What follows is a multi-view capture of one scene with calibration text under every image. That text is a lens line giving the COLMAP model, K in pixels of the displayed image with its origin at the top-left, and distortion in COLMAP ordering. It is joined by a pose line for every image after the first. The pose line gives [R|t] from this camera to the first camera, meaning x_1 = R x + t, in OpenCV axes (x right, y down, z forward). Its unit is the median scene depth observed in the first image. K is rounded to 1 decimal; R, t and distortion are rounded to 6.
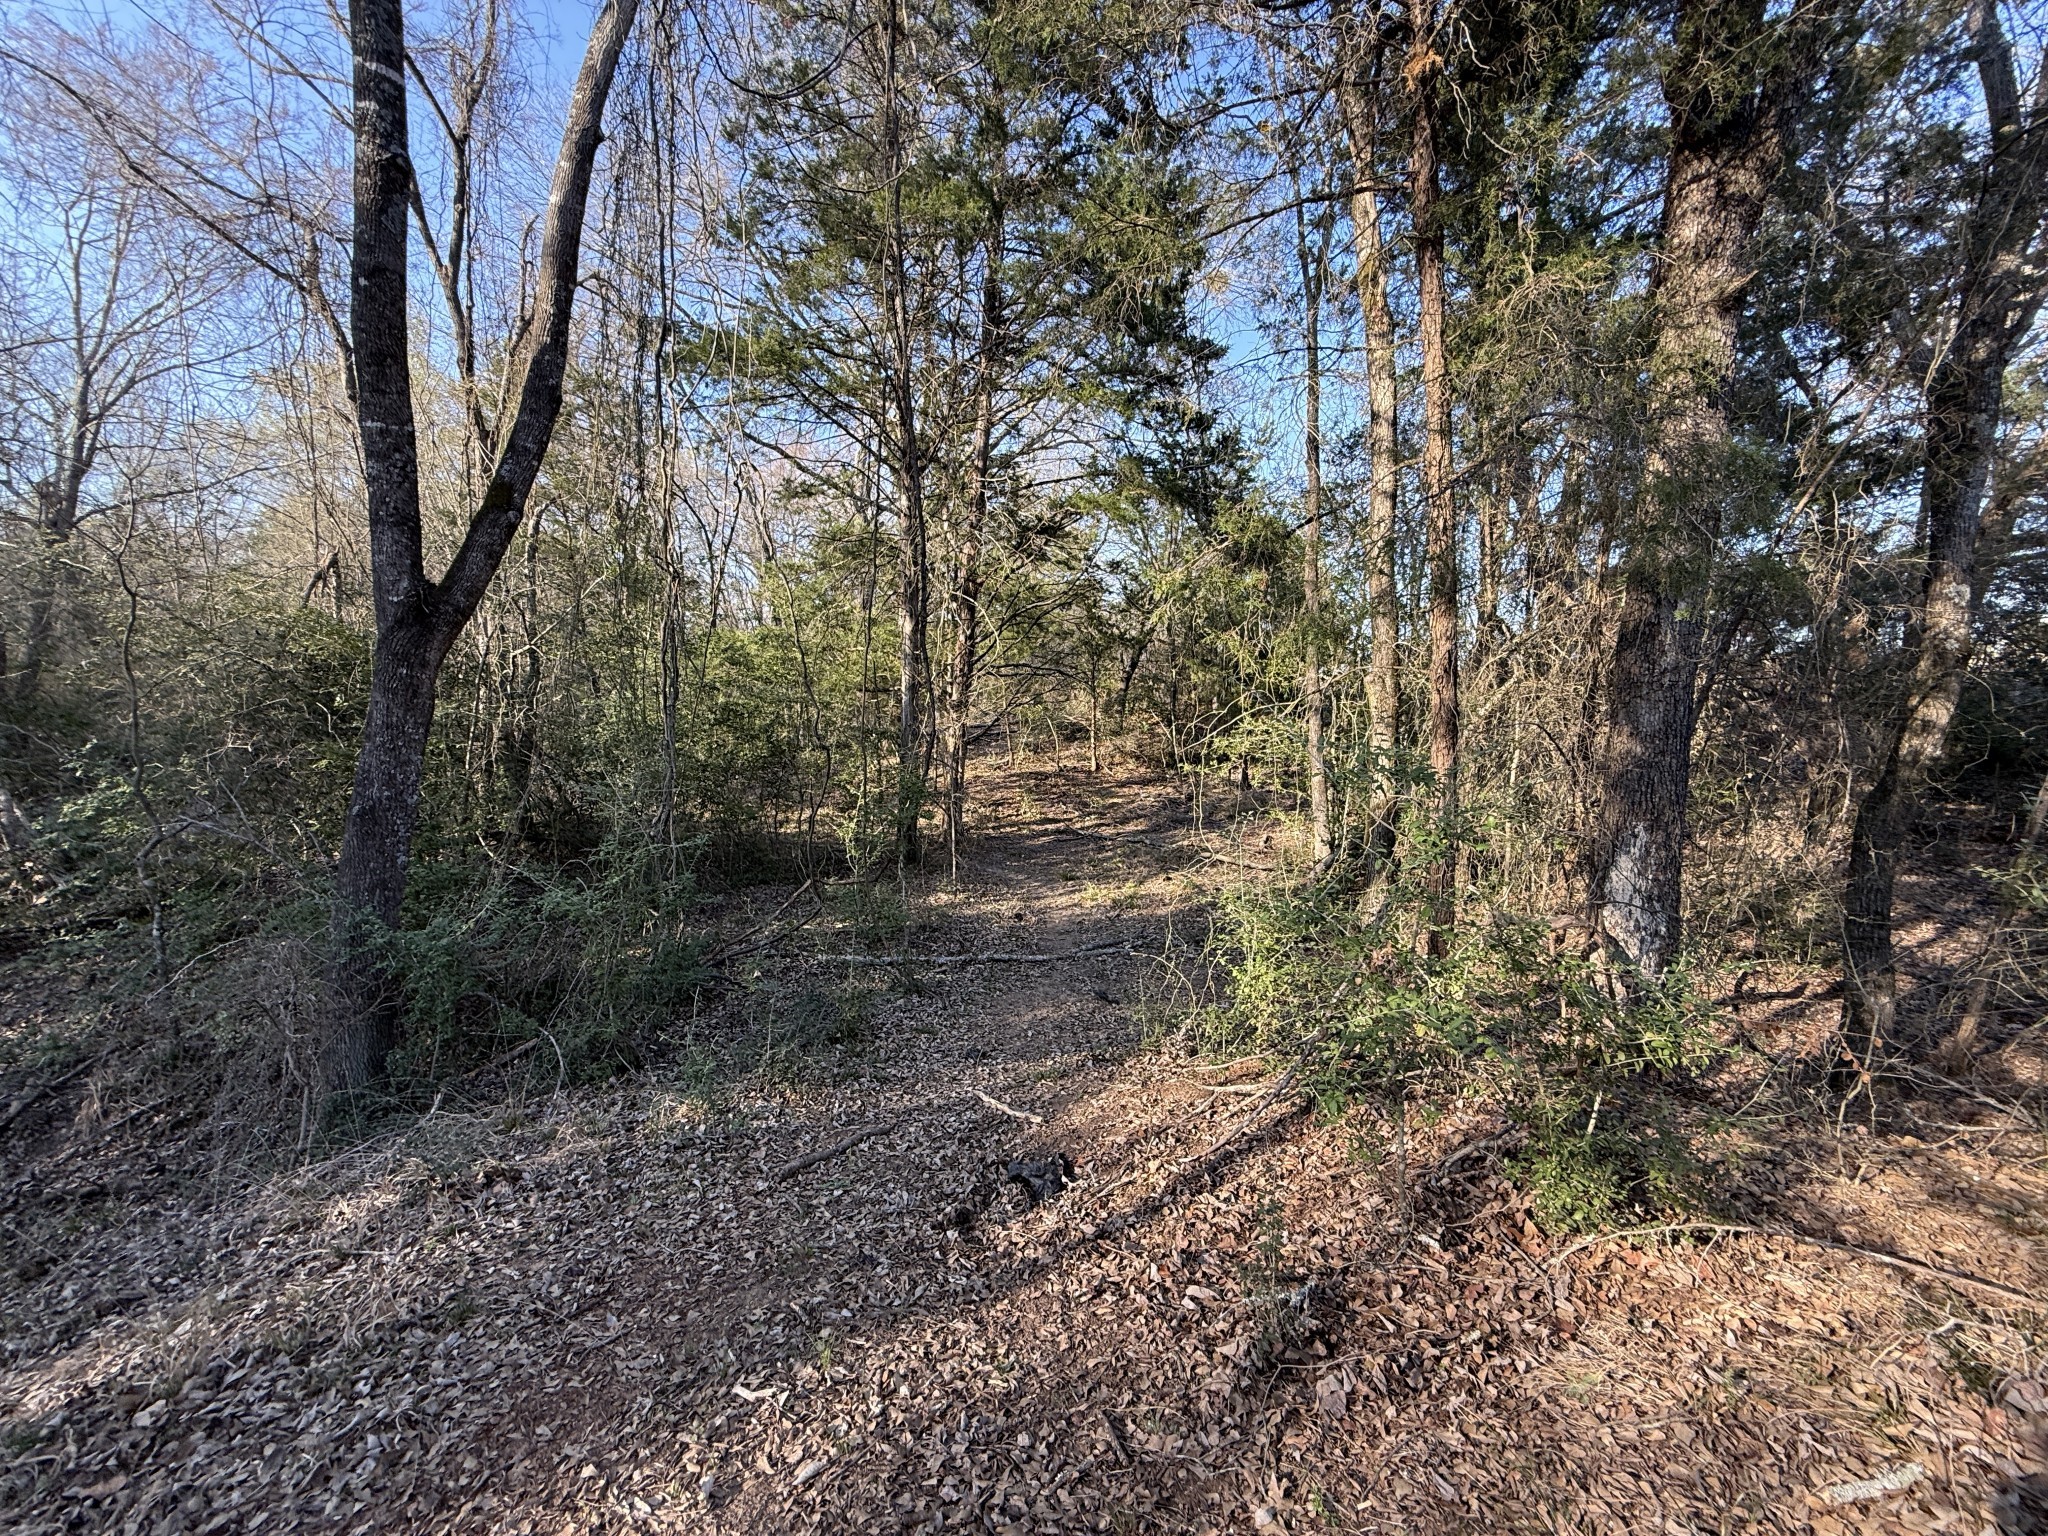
lens RADIAL K [[813.6, 0, 1020.2], [0, 813.6, 772.3], [0, 0, 1]] dist [-0.002454, -0.000426]
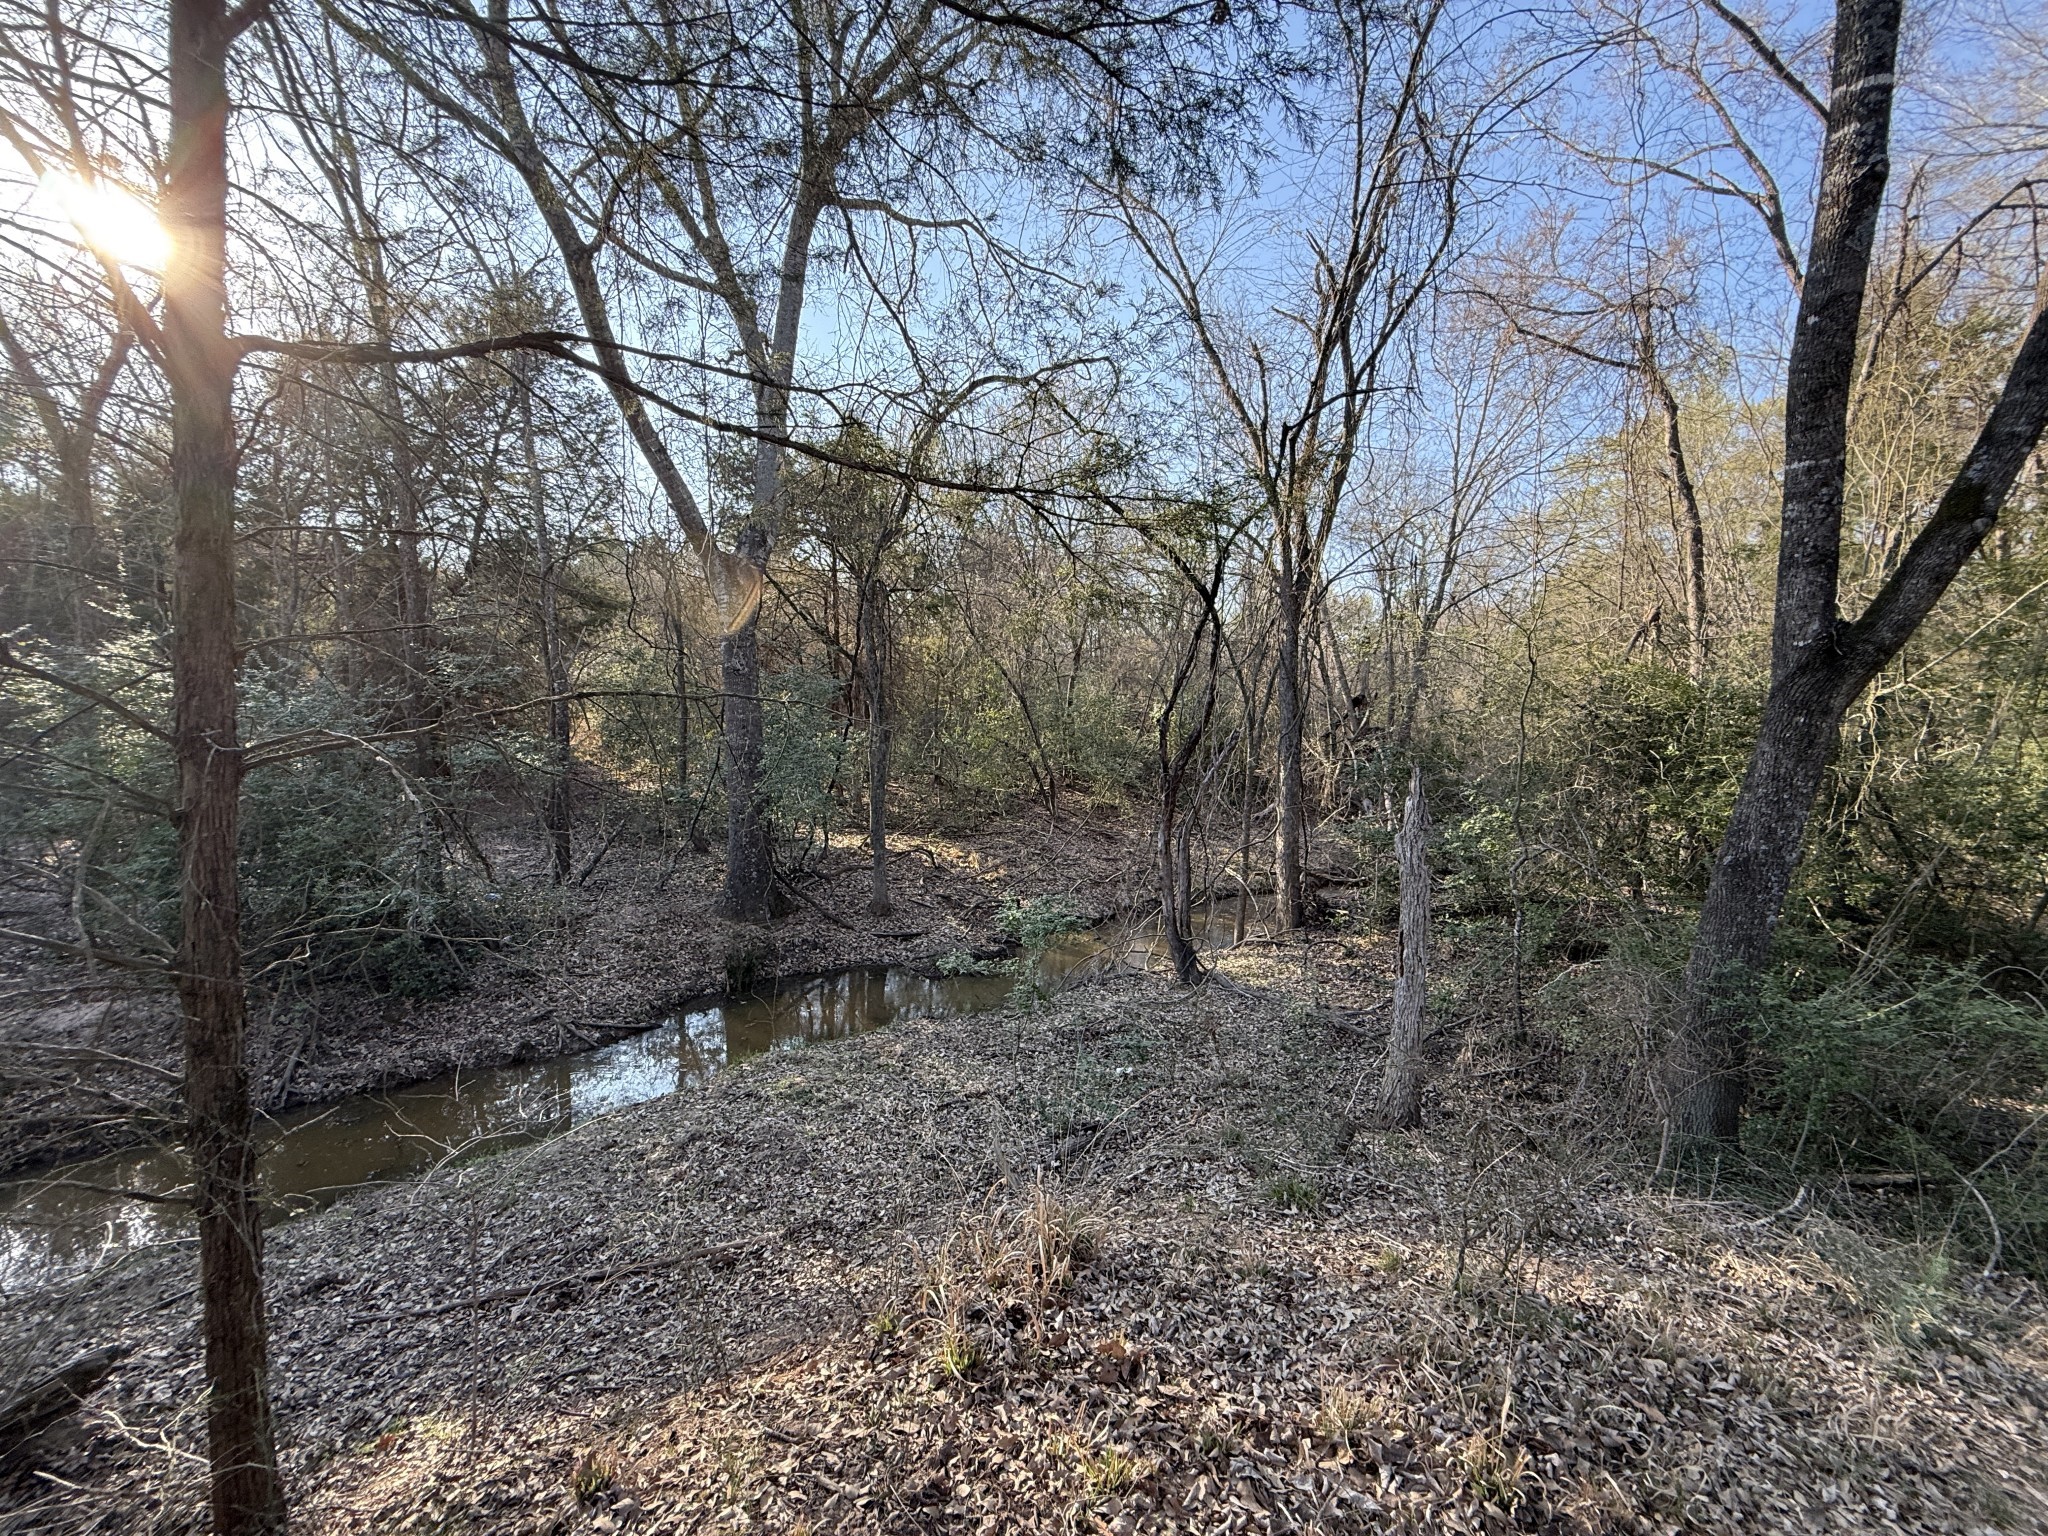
lens RADIAL K [[813.6, 0, 1020.2], [0, 813.6, 772.3], [0, 0, 1]] dist [-0.002454, -0.000426]
pose [[0.257683, 0.037580, -0.965498, -0.101124], [-0.091833, 0.995672, 0.014245, 0.005477], [0.961856, 0.084994, 0.260019, -0.114946]]
